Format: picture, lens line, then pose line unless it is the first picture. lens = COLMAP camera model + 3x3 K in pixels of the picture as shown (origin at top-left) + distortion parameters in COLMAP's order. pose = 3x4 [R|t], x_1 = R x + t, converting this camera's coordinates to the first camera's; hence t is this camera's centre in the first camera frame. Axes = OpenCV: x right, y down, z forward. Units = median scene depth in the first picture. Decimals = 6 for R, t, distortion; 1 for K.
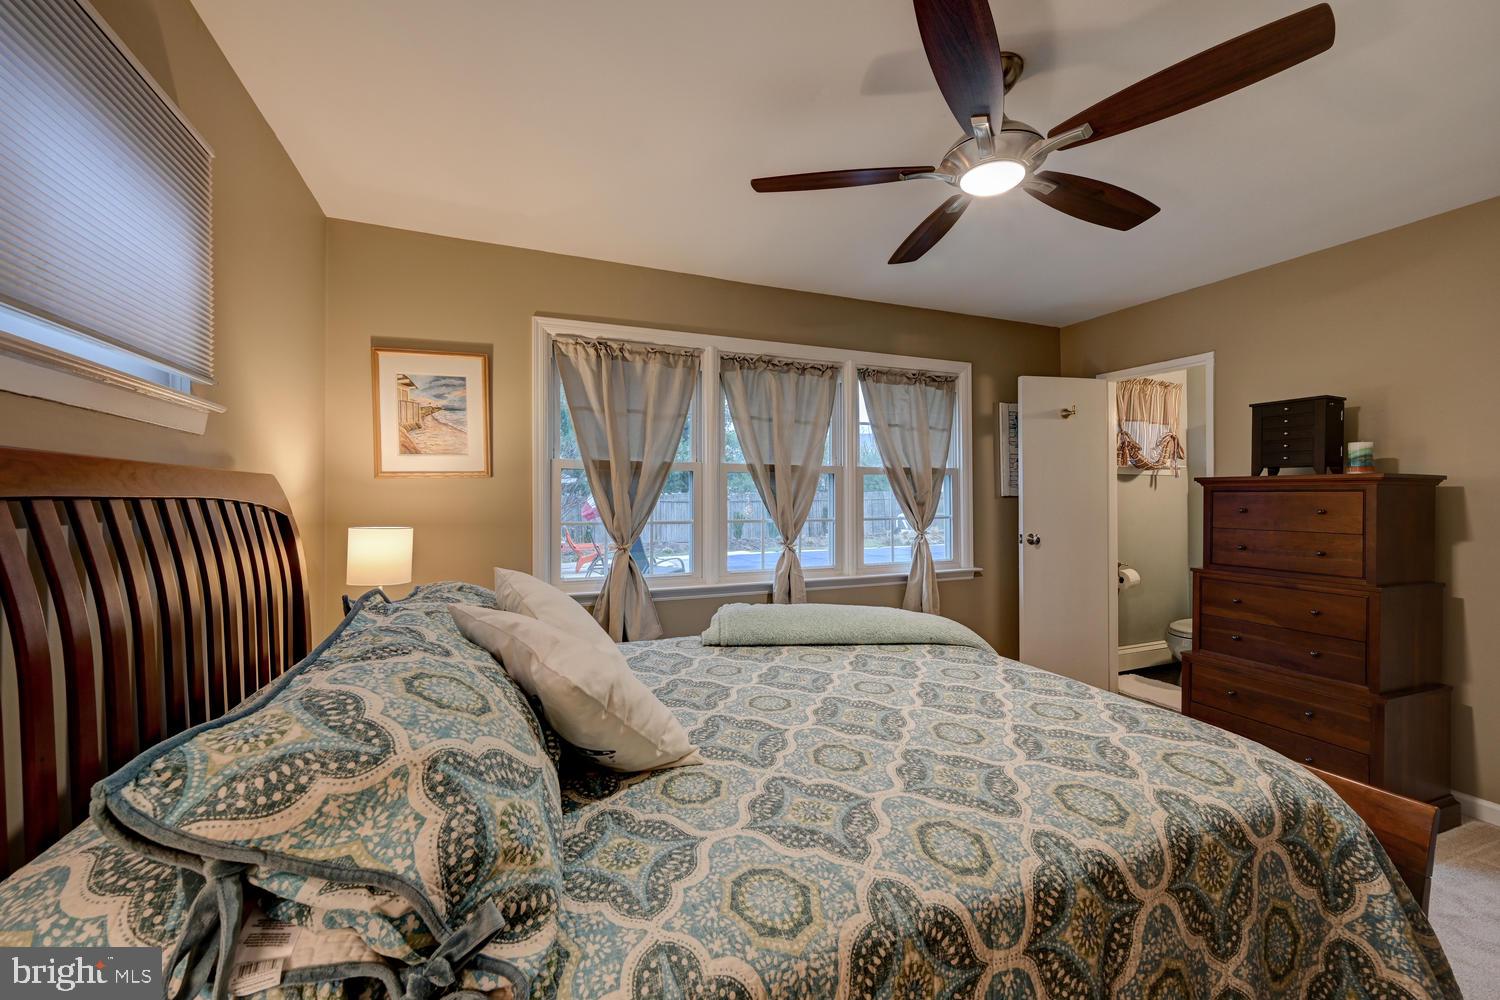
lens RADIAL K [[592.8, 0, 750.0], [0, 592.8, 500.0], [0, 0, 1]] dist [-0.000586, -0.000003]
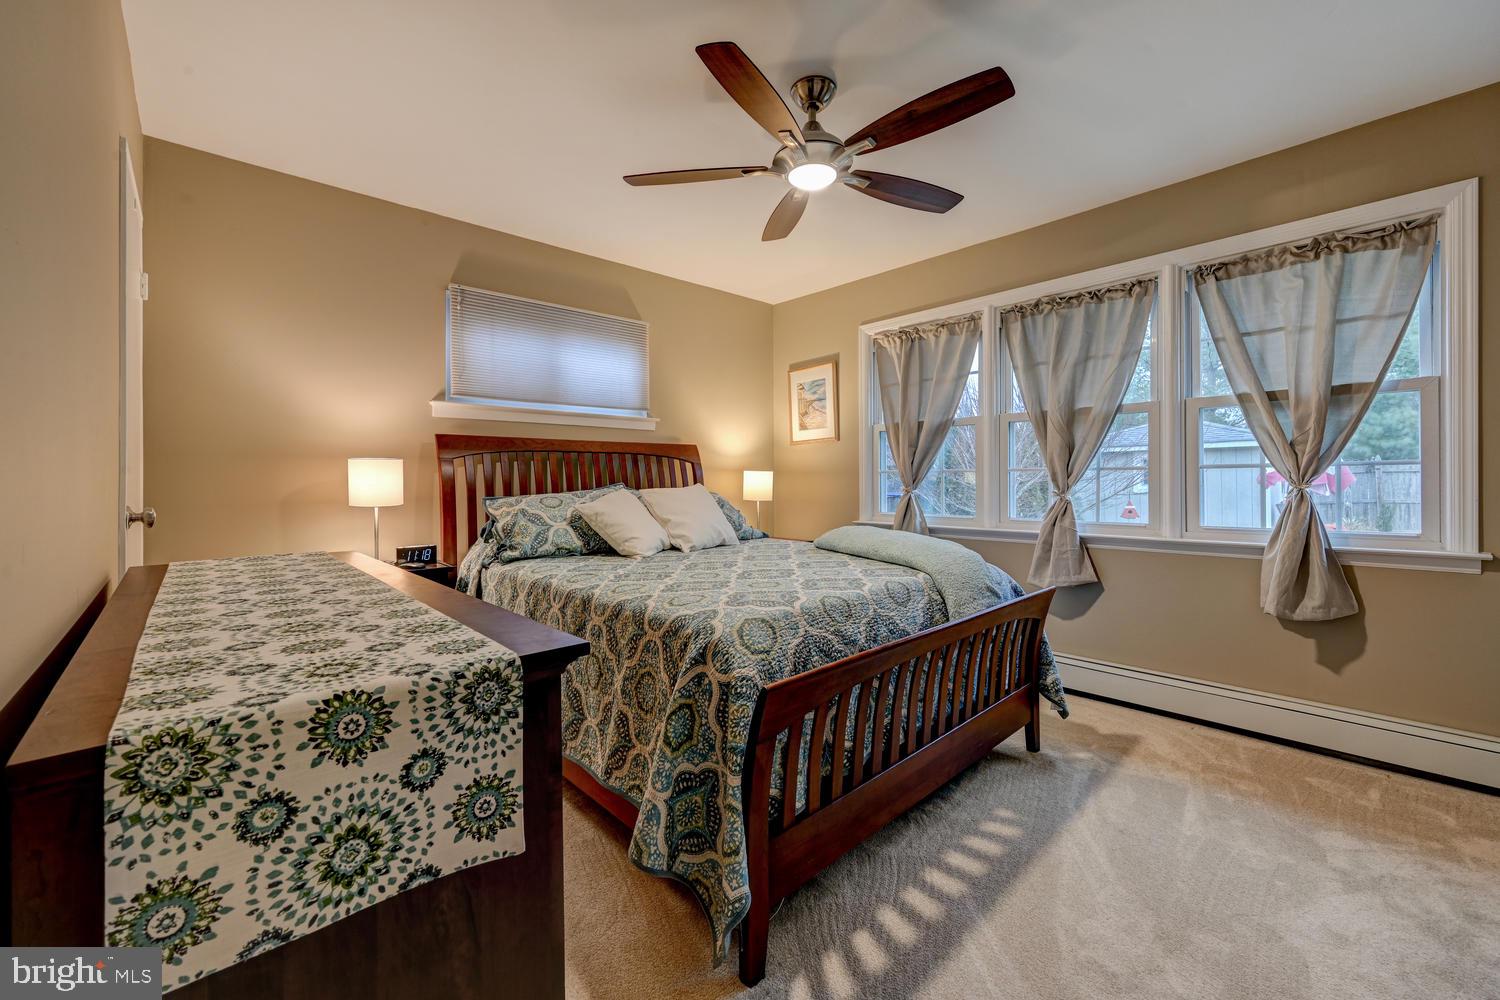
lens RADIAL K [[602.5, 0, 751.7], [0, 602.5, 476.1], [0, 0, 1]] dist [0.000432, 0.000025]
pose [[0.348548, -0.009352, -0.937244, 0.861859], [0.003599, 0.999956, -0.008639, 0.059552], [0.937284, -0.000362, 0.348567, 0.239071]]
